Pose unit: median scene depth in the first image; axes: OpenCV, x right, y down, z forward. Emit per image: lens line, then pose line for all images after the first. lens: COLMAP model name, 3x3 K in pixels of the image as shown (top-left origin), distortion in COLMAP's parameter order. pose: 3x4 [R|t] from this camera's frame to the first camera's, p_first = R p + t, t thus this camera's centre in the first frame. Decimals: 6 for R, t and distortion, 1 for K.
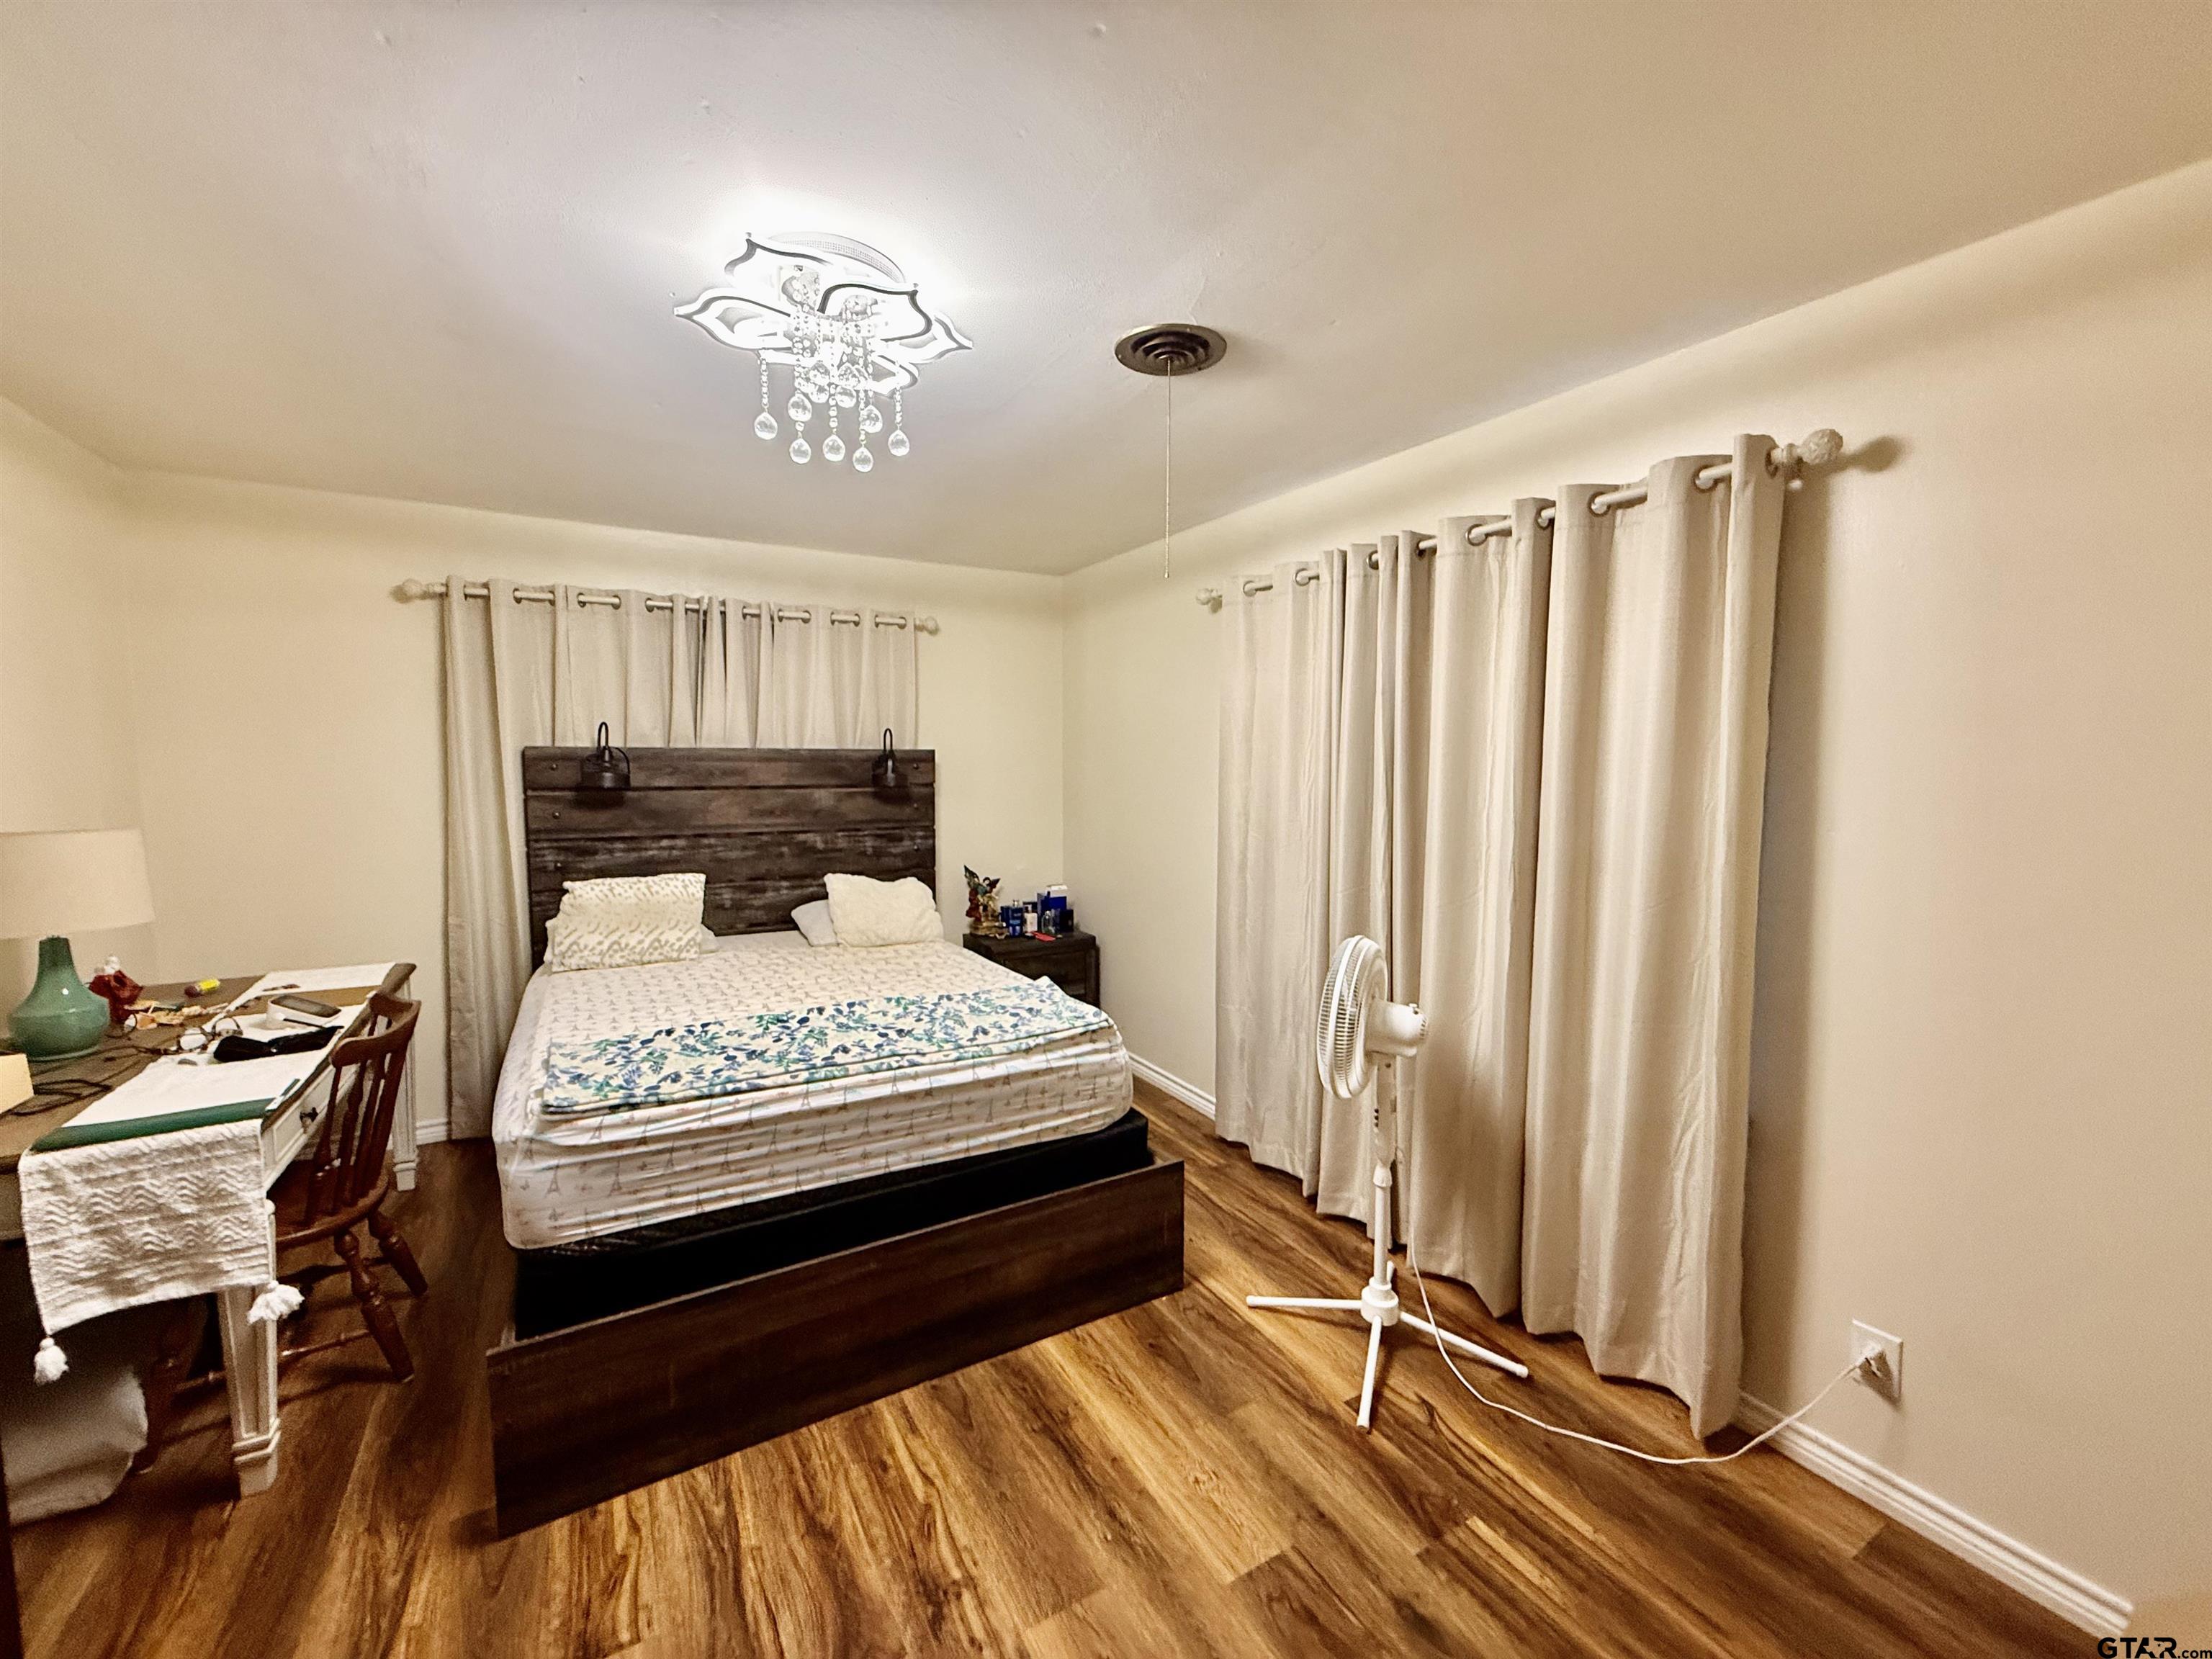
lens RADIAL K [[876.7, 0, 1108.3], [0, 876.7, 833.3], [0, 0, 1]] dist [-0.006631, 0.001017]
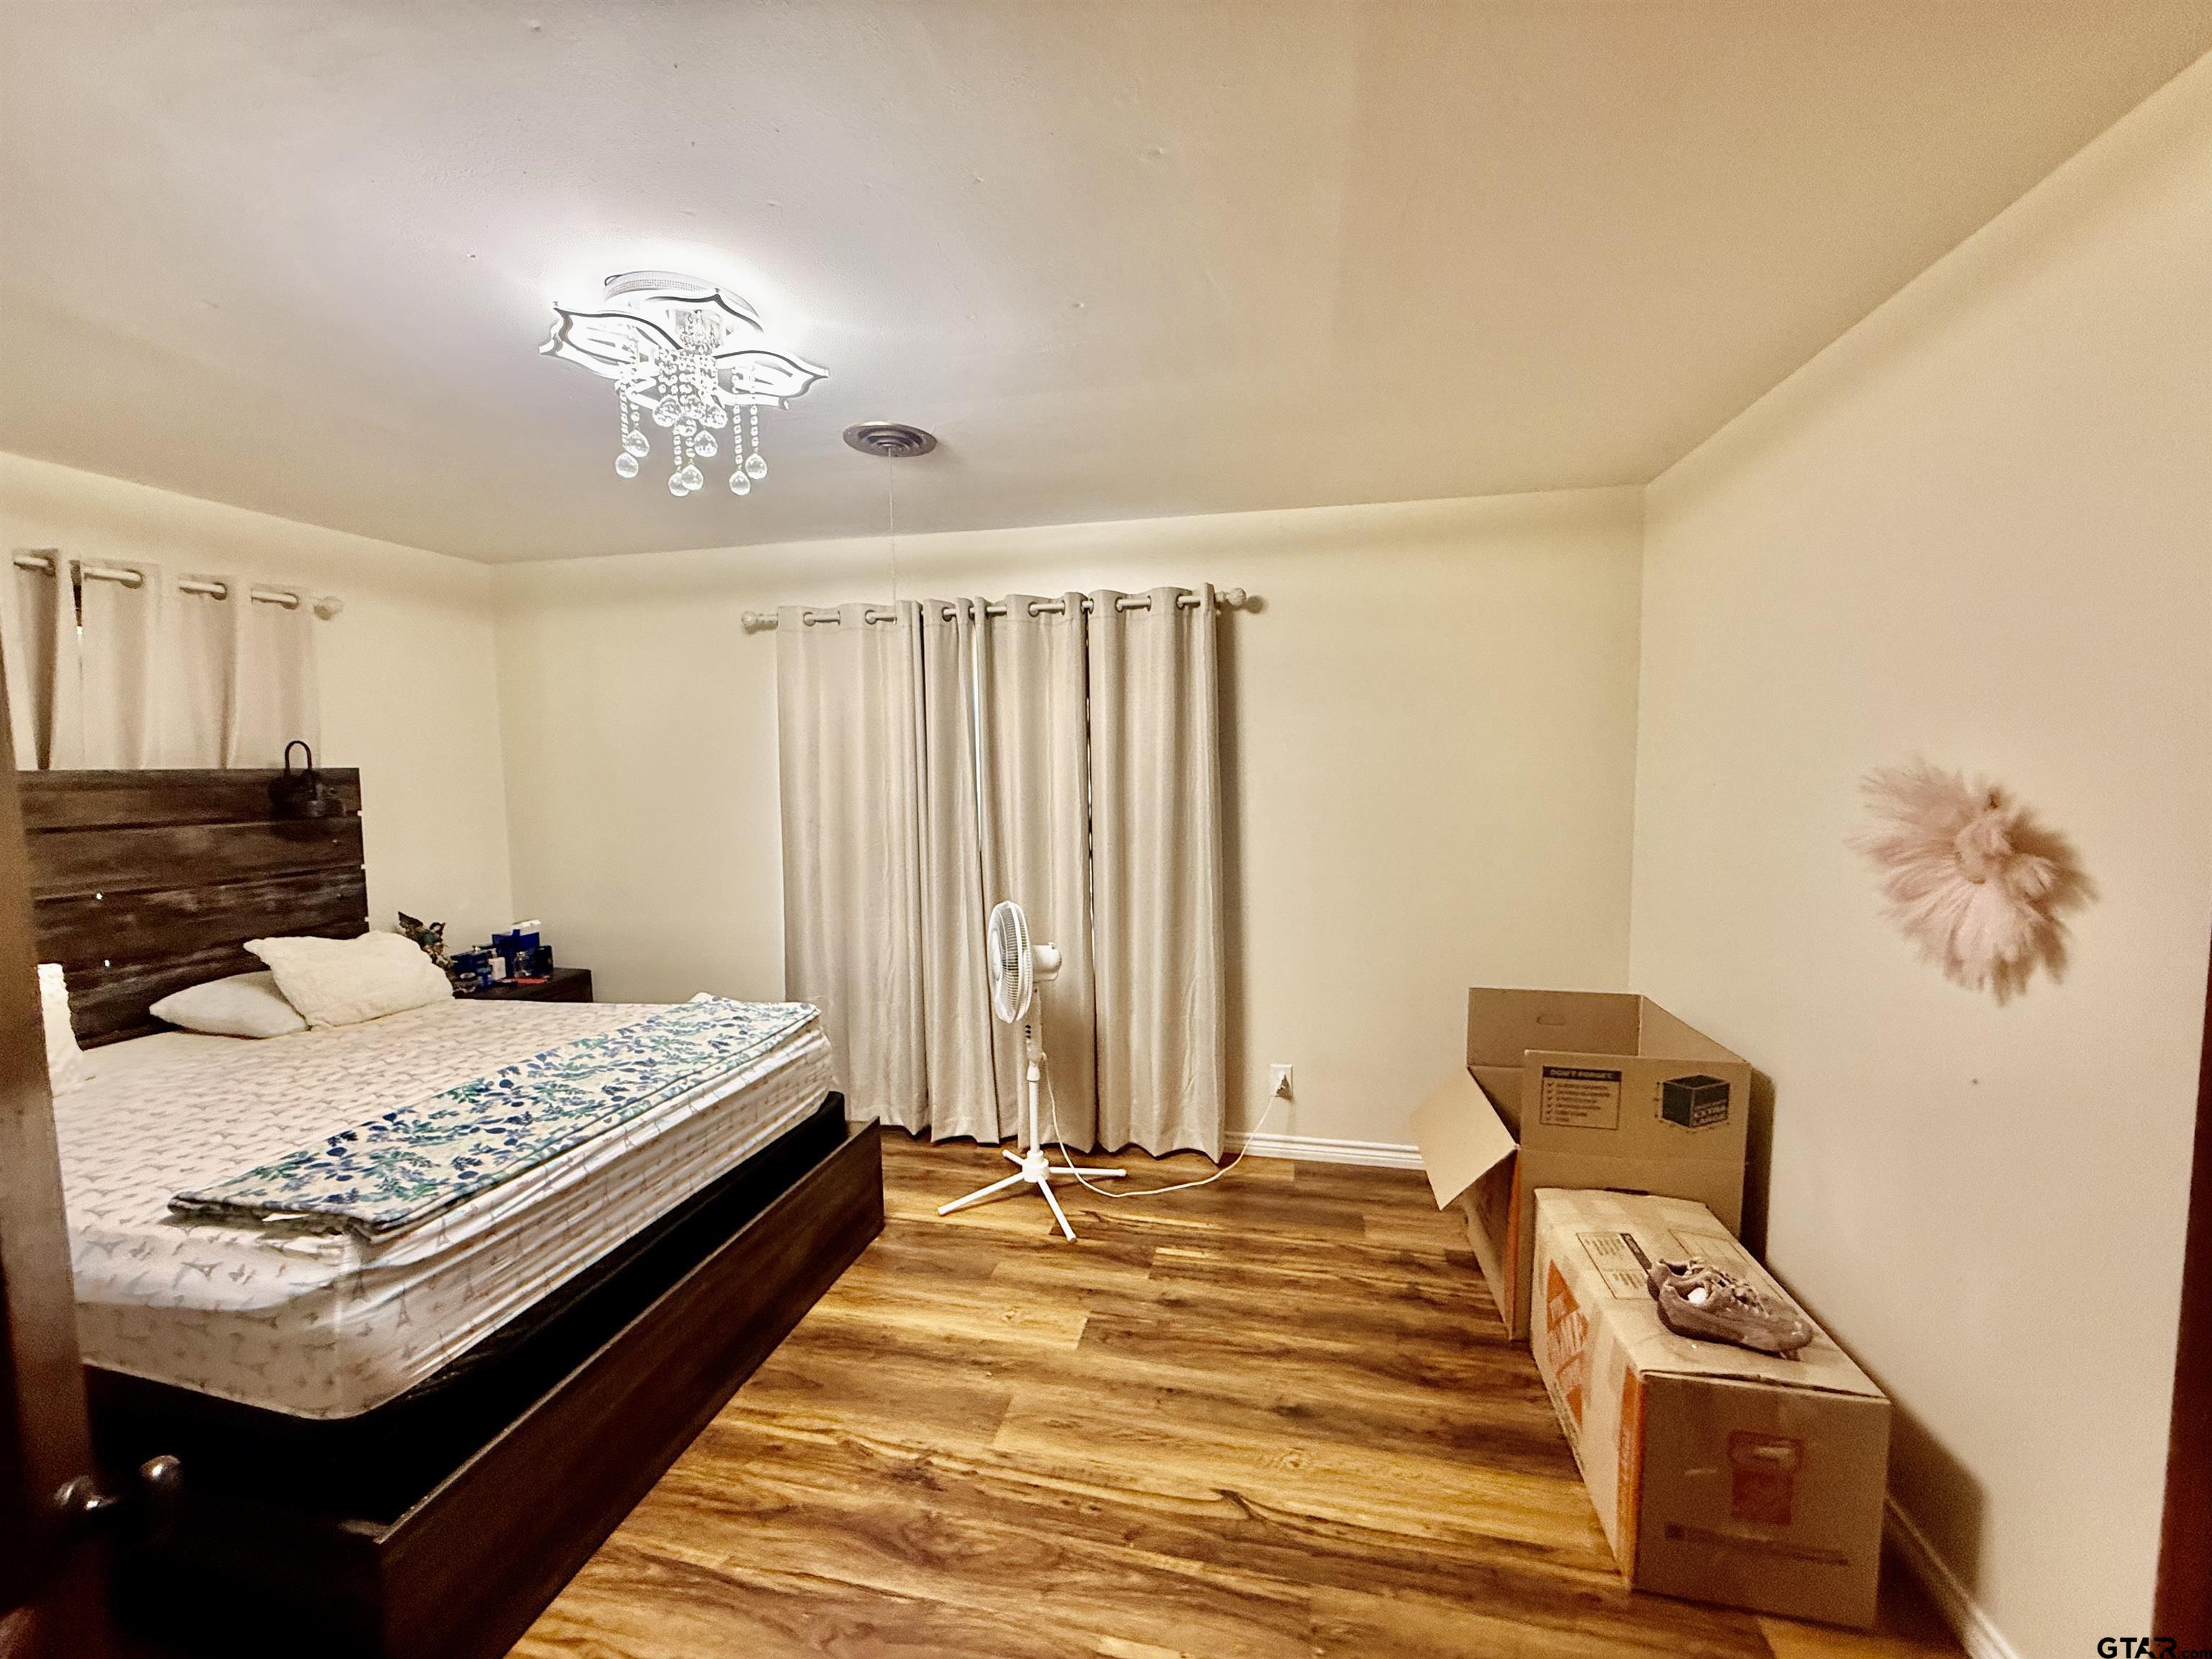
lens RADIAL K [[876.7, 0, 1102.2], [0, 876.7, 836.5], [0, 0, 1]] dist [-0.006631, 0.001017]
pose [[0.678936, -0.073140, 0.730545, -0.622255], [0.077669, 0.996597, 0.027594, -0.008330], [-0.730077, 0.038007, 0.682307, -0.029586]]
